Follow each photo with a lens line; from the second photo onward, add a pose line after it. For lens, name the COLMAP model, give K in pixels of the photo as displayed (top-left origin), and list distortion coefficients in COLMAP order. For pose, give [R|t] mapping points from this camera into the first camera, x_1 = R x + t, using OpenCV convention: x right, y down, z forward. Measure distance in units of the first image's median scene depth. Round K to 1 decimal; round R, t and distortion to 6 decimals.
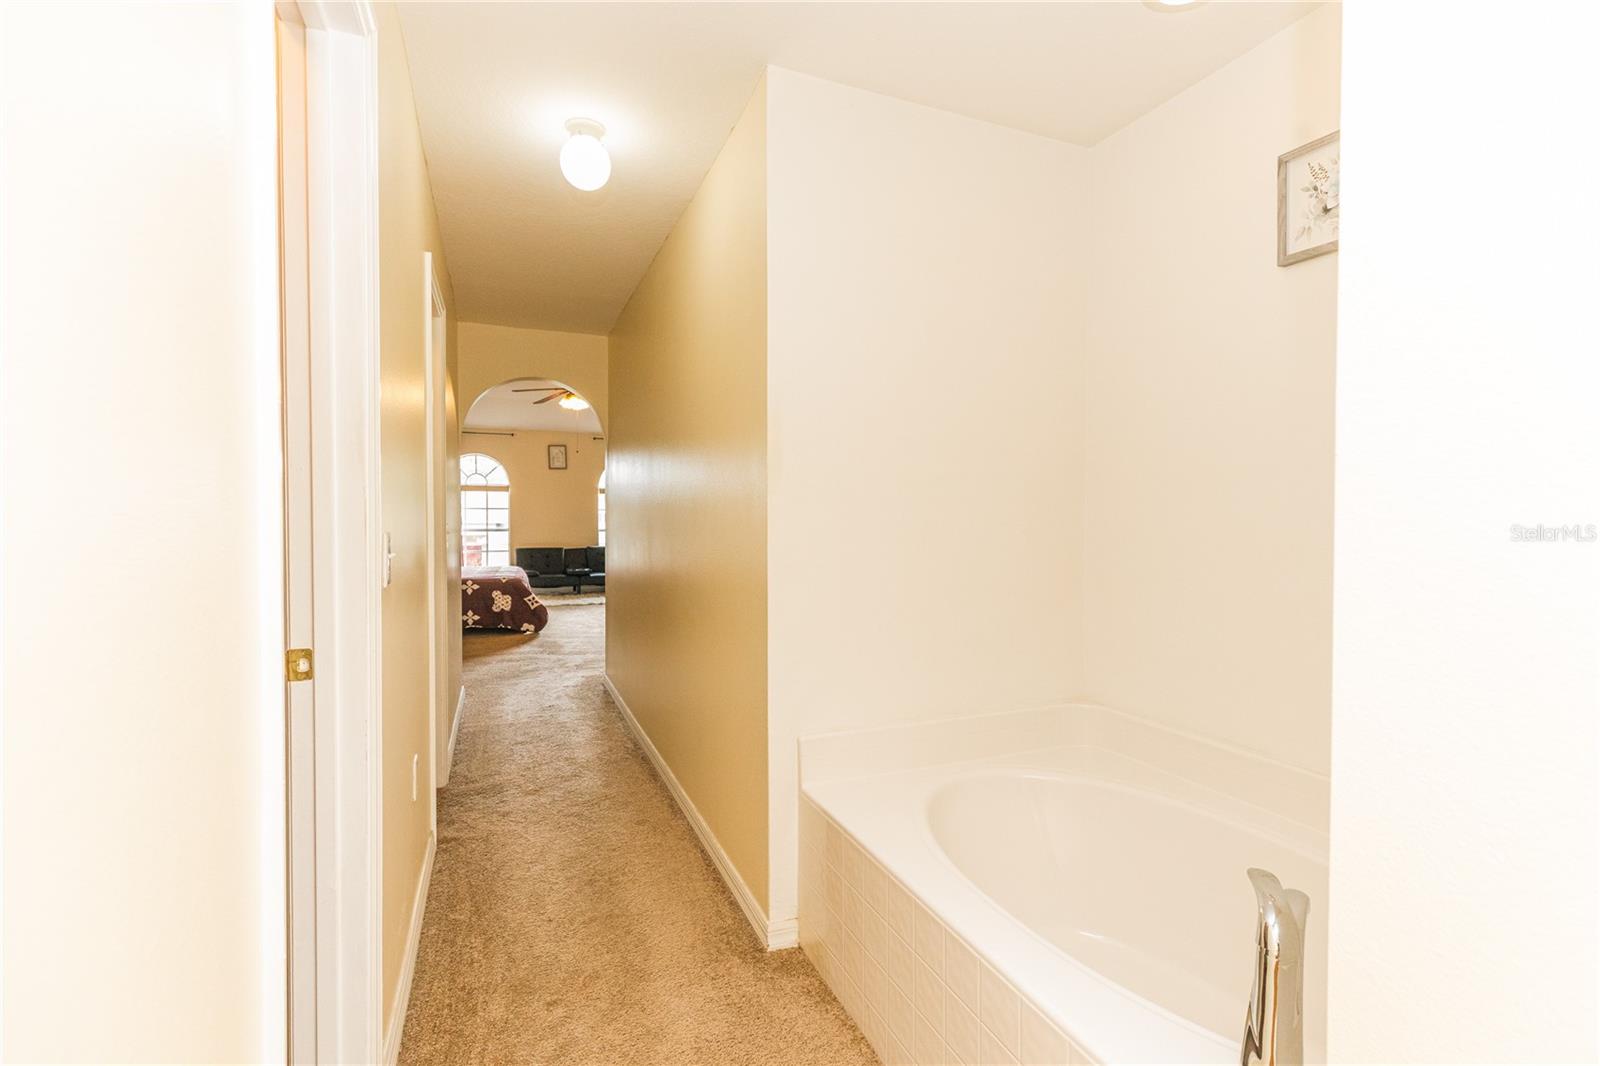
lens RADIAL K [[719.8, 0, 814.3], [0, 719.8, 531.9], [0, 0, 1]] dist [0.004269, -0.000473]
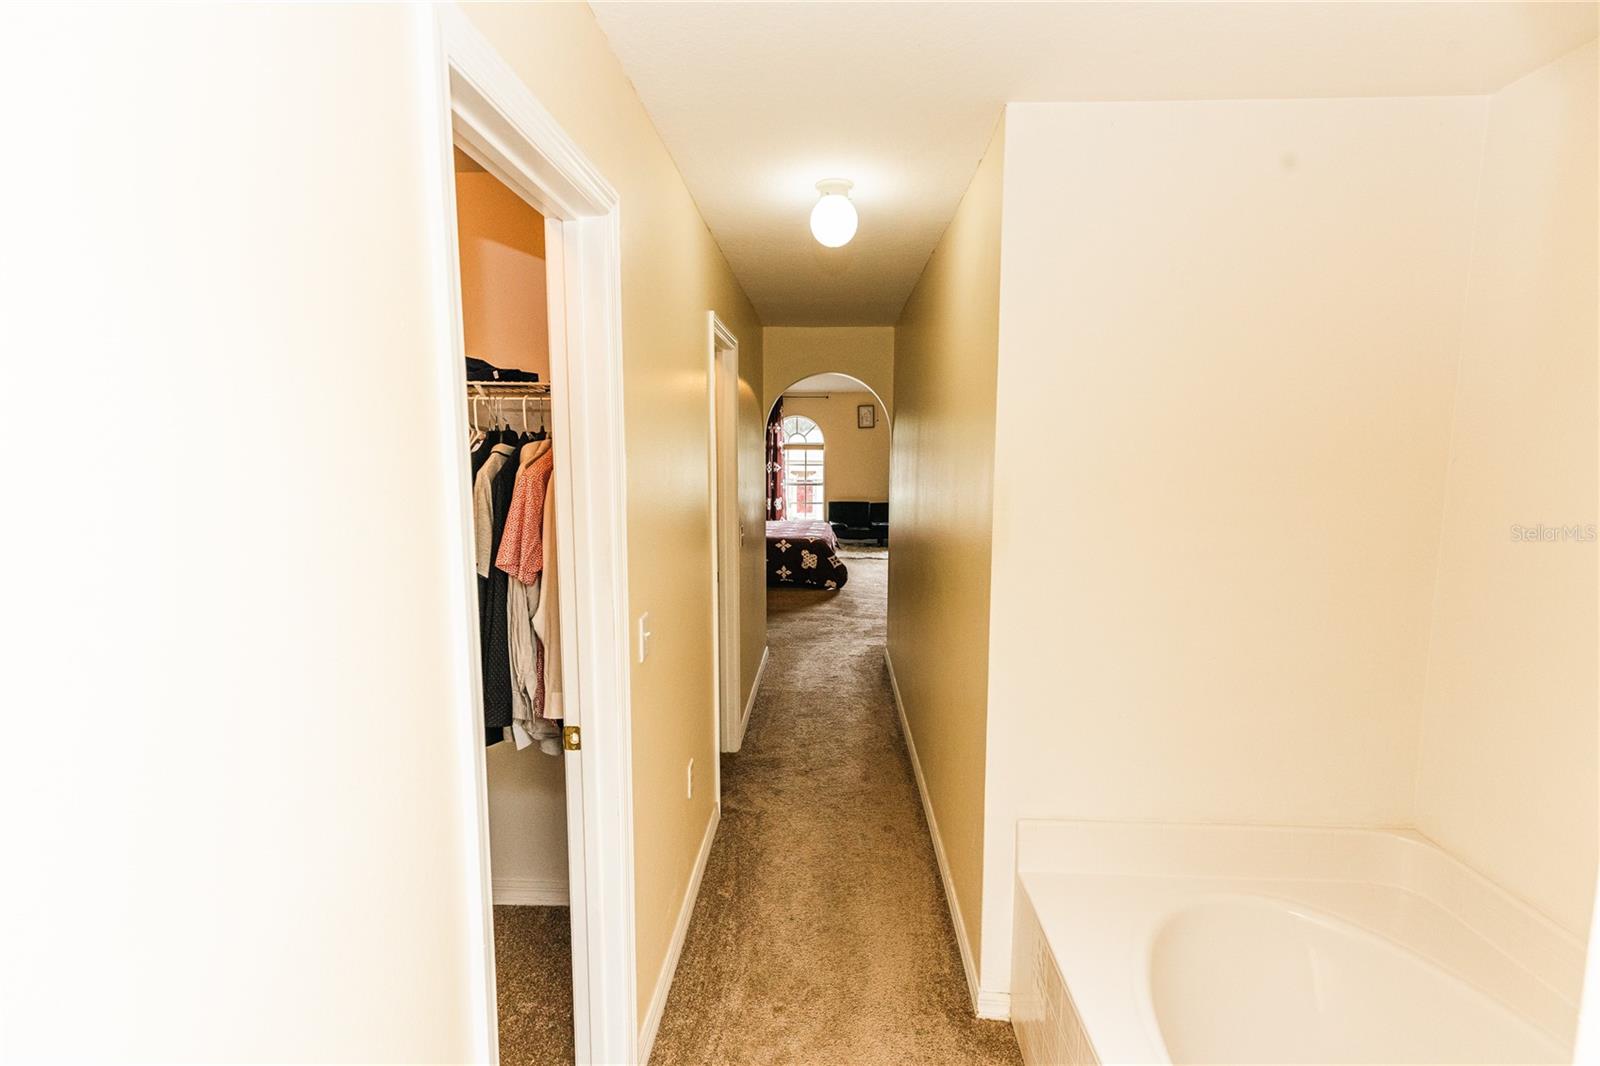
lens RADIAL K [[707.6, 0, 813.2], [0, 707.6, 528.7], [0, 0, 1]] dist [0.003874, 0.000172]
pose [[0.906615, 0.048451, -0.419169, 0.068121], [-0.011163, 0.995792, 0.090956, -0.116975], [0.421812, -0.077783, 0.903341, 0.032362]]
